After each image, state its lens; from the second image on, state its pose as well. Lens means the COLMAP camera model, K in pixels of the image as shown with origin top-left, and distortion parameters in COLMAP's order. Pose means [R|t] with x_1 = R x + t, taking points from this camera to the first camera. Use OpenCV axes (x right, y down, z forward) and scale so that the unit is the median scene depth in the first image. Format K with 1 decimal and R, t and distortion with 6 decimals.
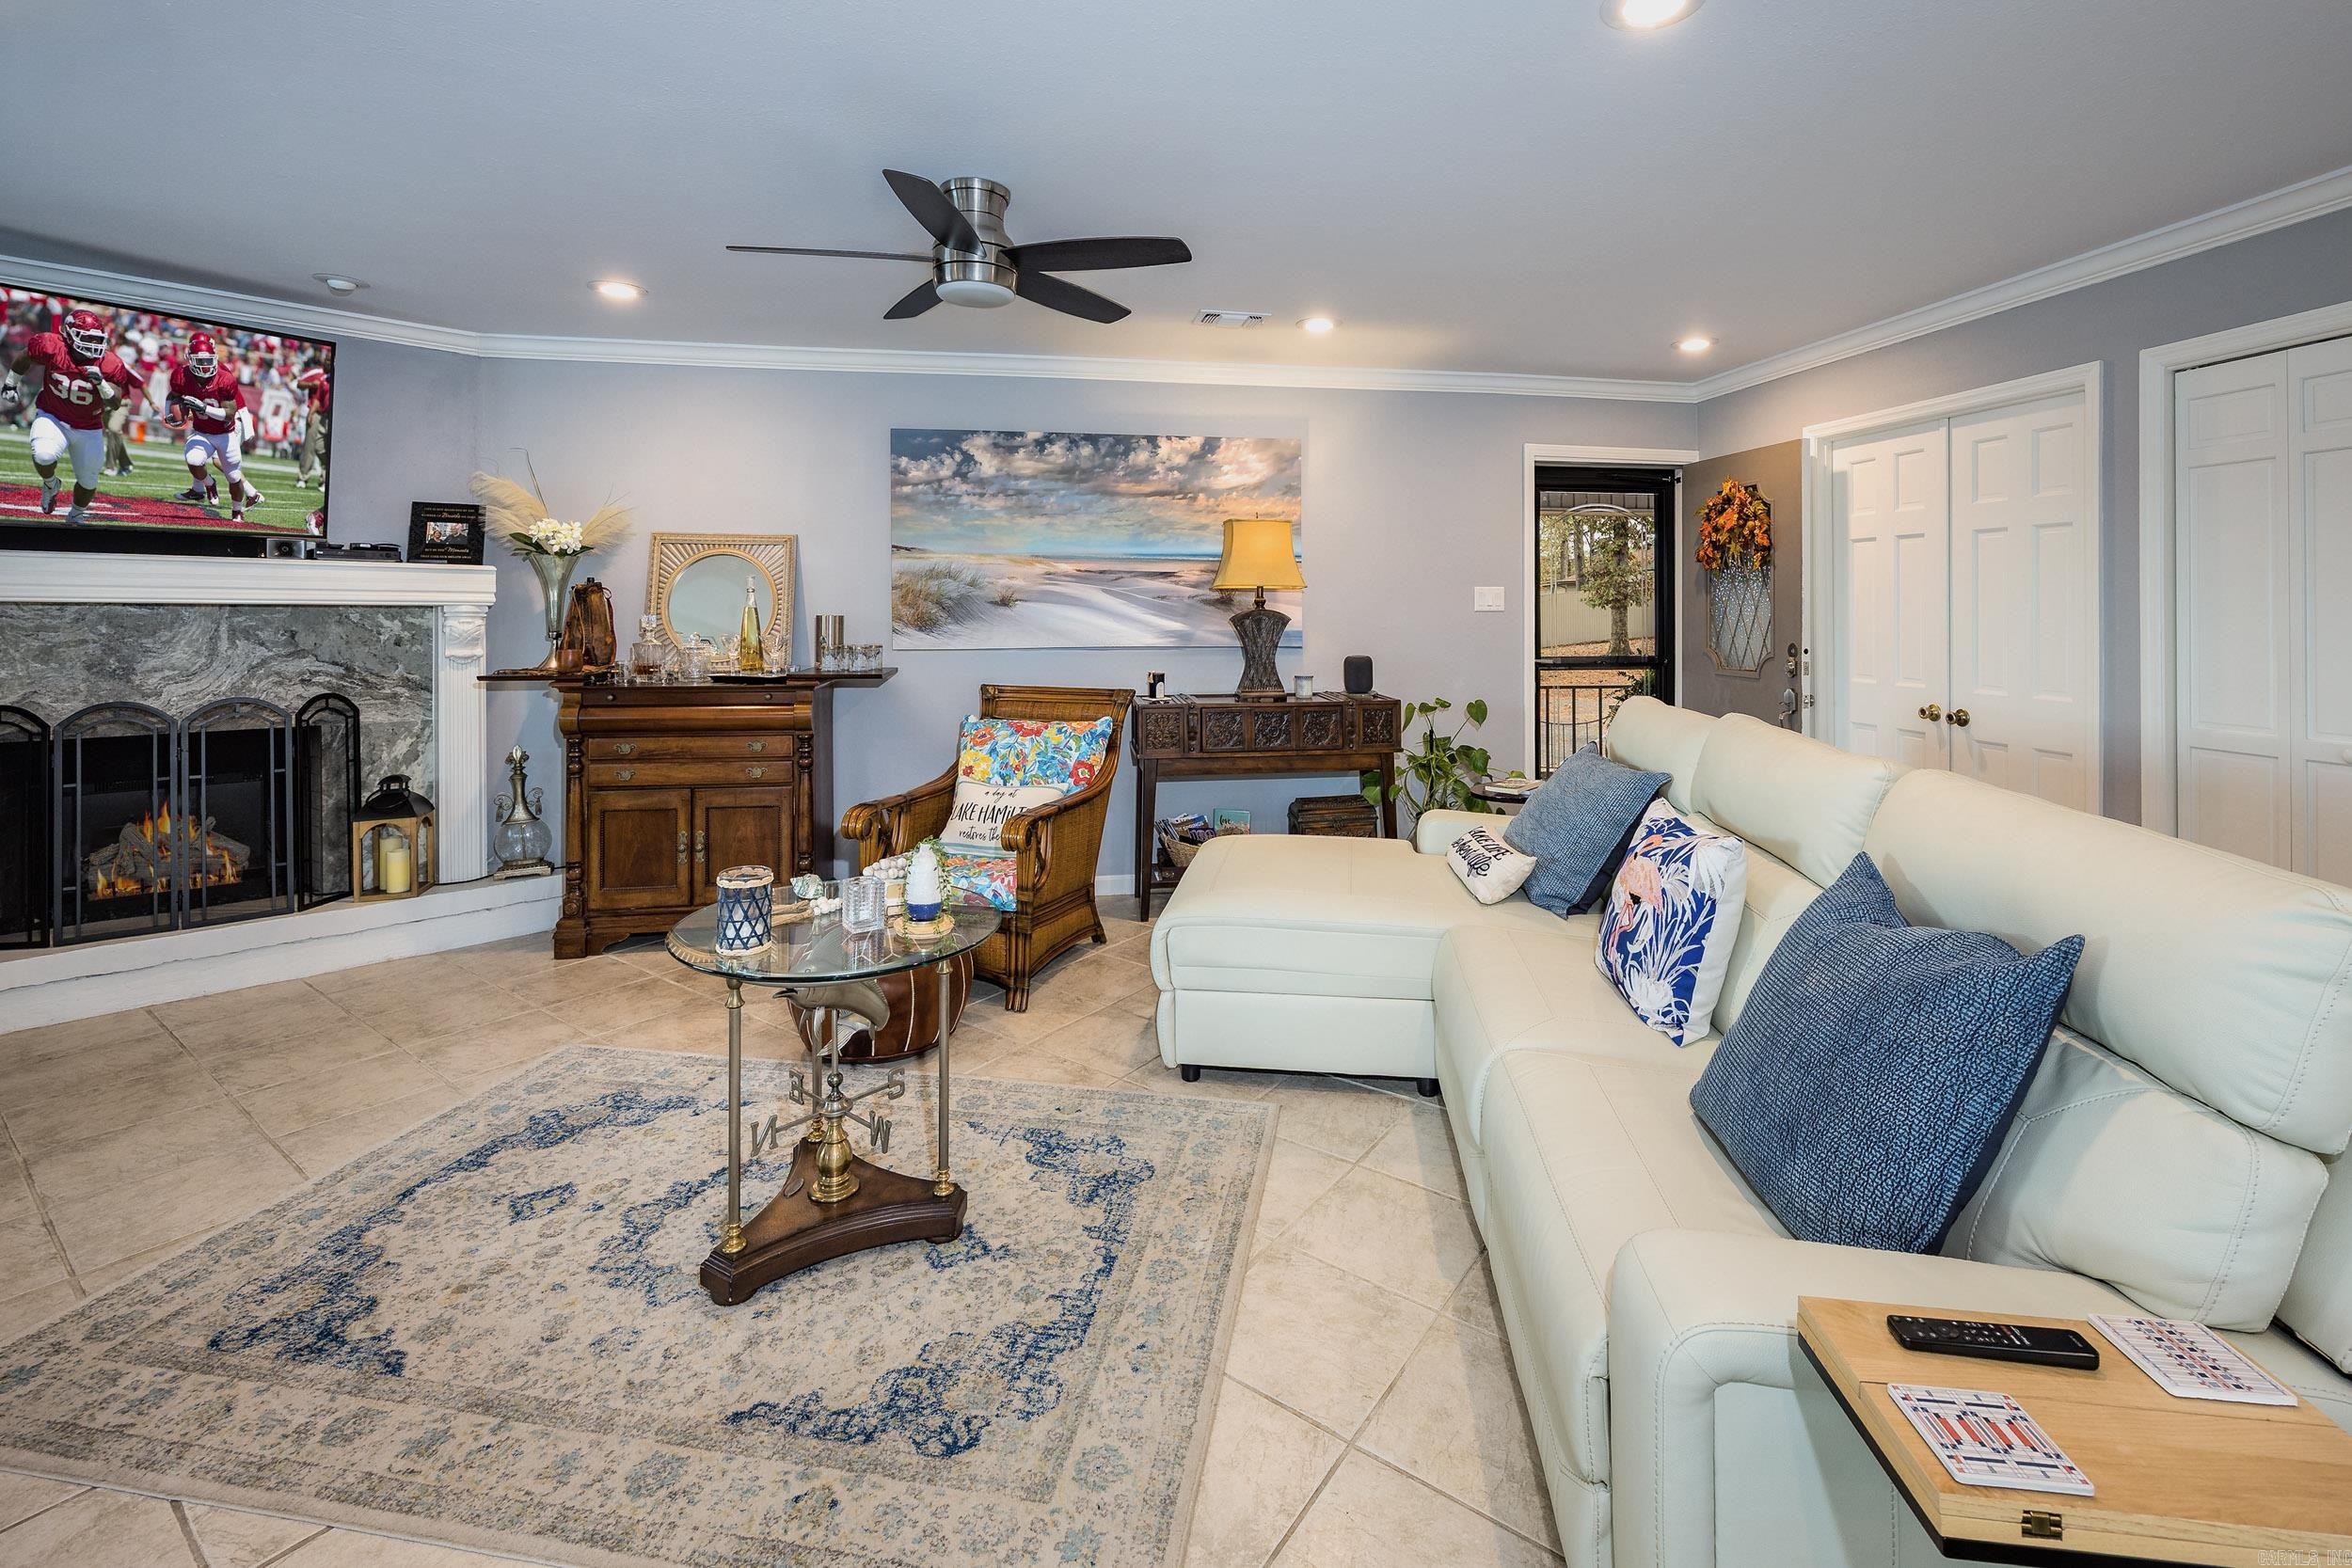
lens RADIAL K [[1122.4, 0, 1265.9], [0, 1122.4, 628.2], [0, 0, 1]] dist [-0.000672, 0.000404]
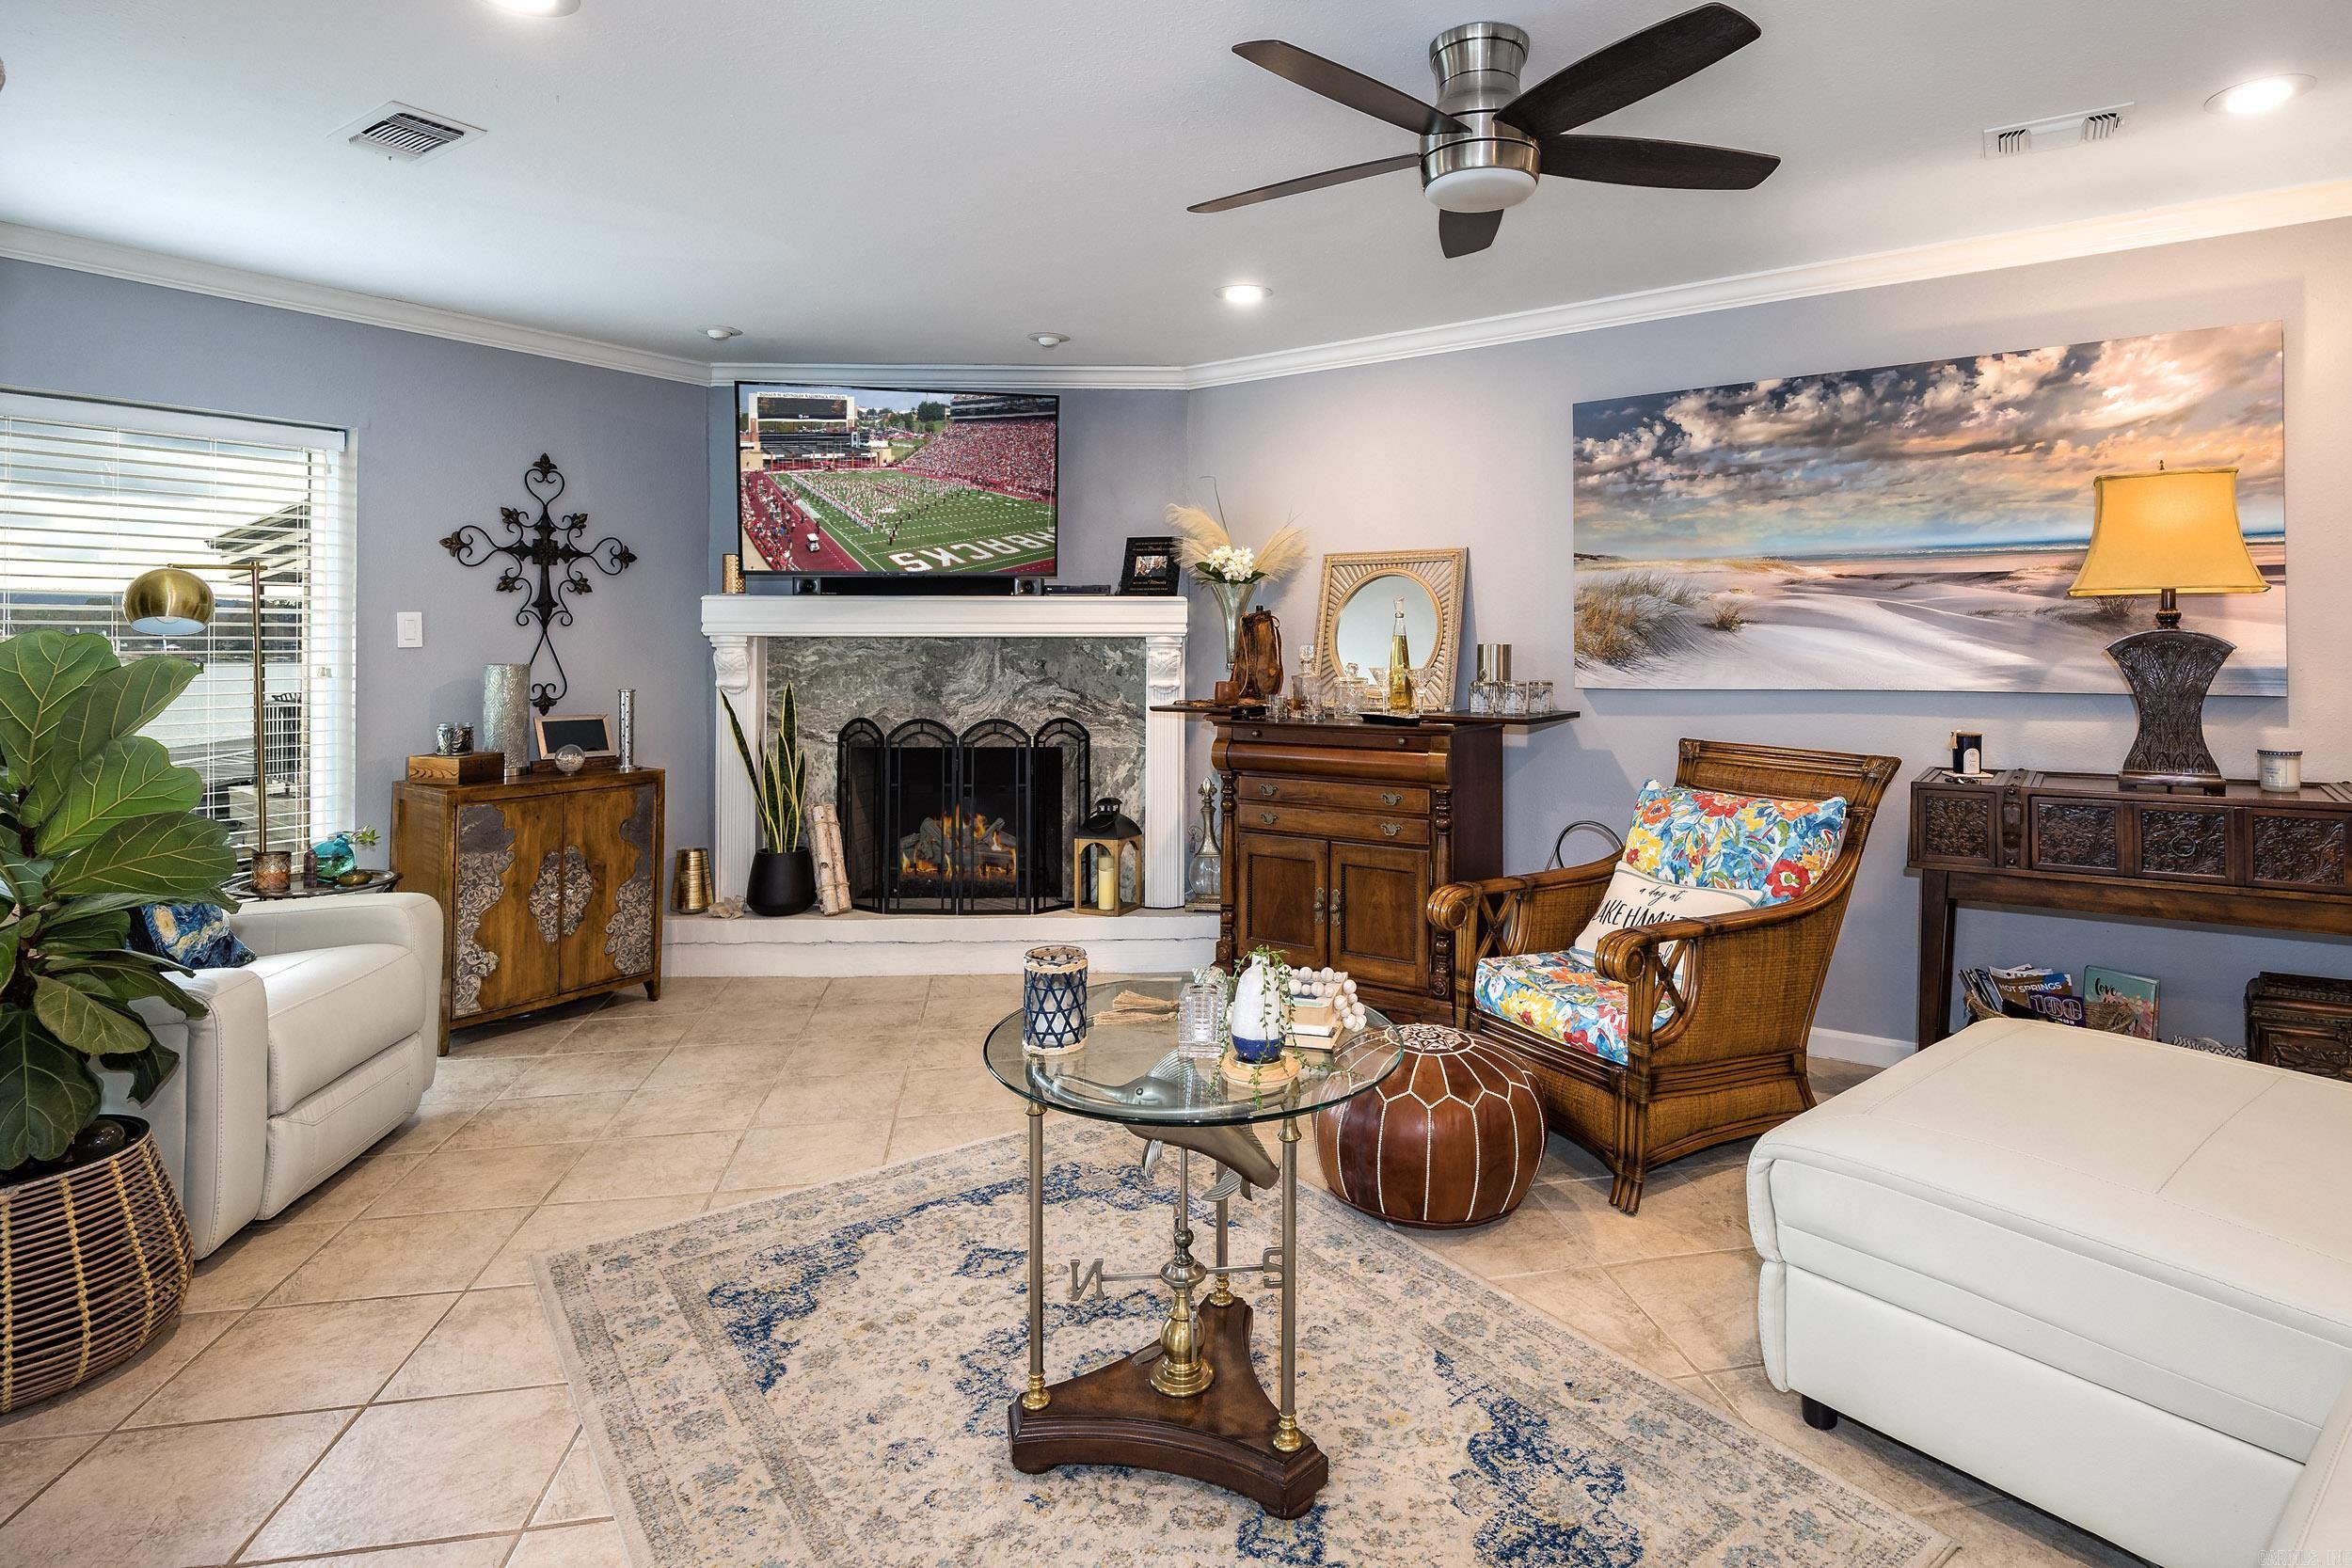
lens RADIAL K [[1279.3, 0, 1190.2], [0, 1279.3, 658.8], [0, 0, 1]] dist [-0.012431, -0.000105]
pose [[0.678996, 0.002436, -0.734138, 0.154130], [-0.005362, 0.999984, -0.001641, 0.001738], [0.734123, 0.005051, 0.678998, 0.233208]]
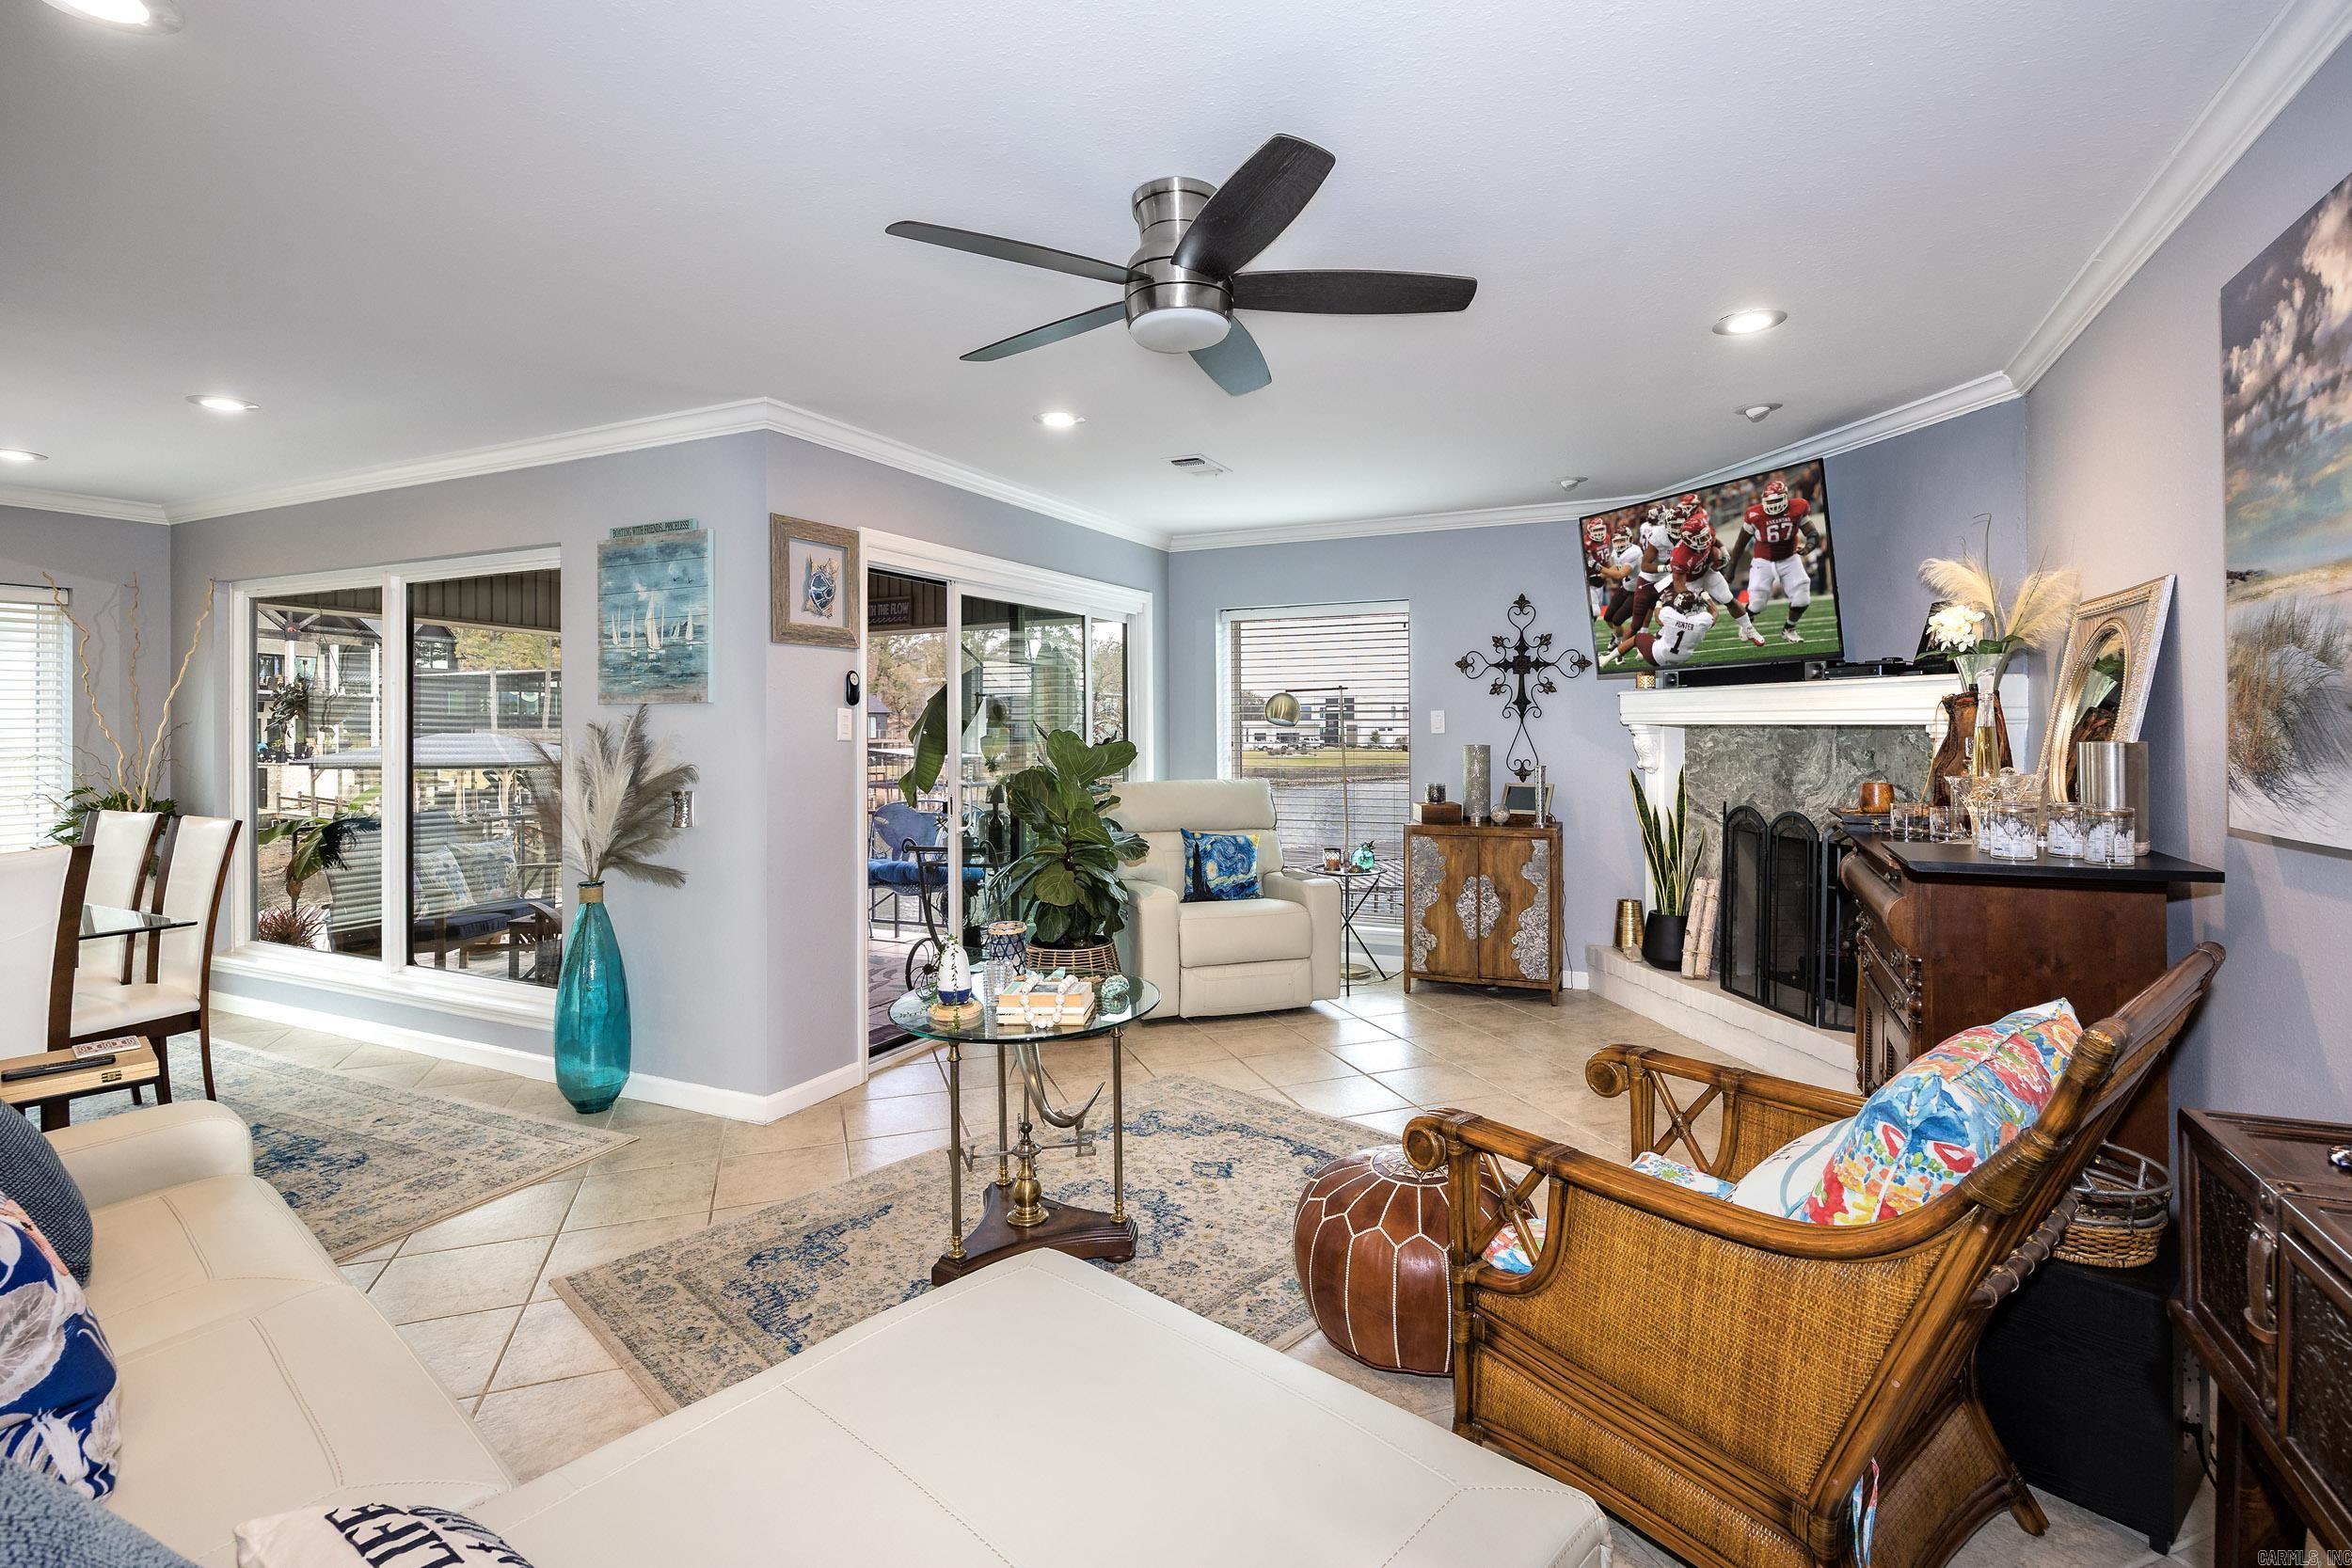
lens RADIAL K [[1116.0, 0, 1204.4], [0, 1116.0, 731.3], [0, 0, 1]] dist [0.000749, -0.000365]
pose [[-0.629400, 0.003829, -0.777072, 0.245945], [-0.006870, 0.999921, 0.010491, -0.020231], [0.777051, 0.011942, -0.629324, 1.099261]]
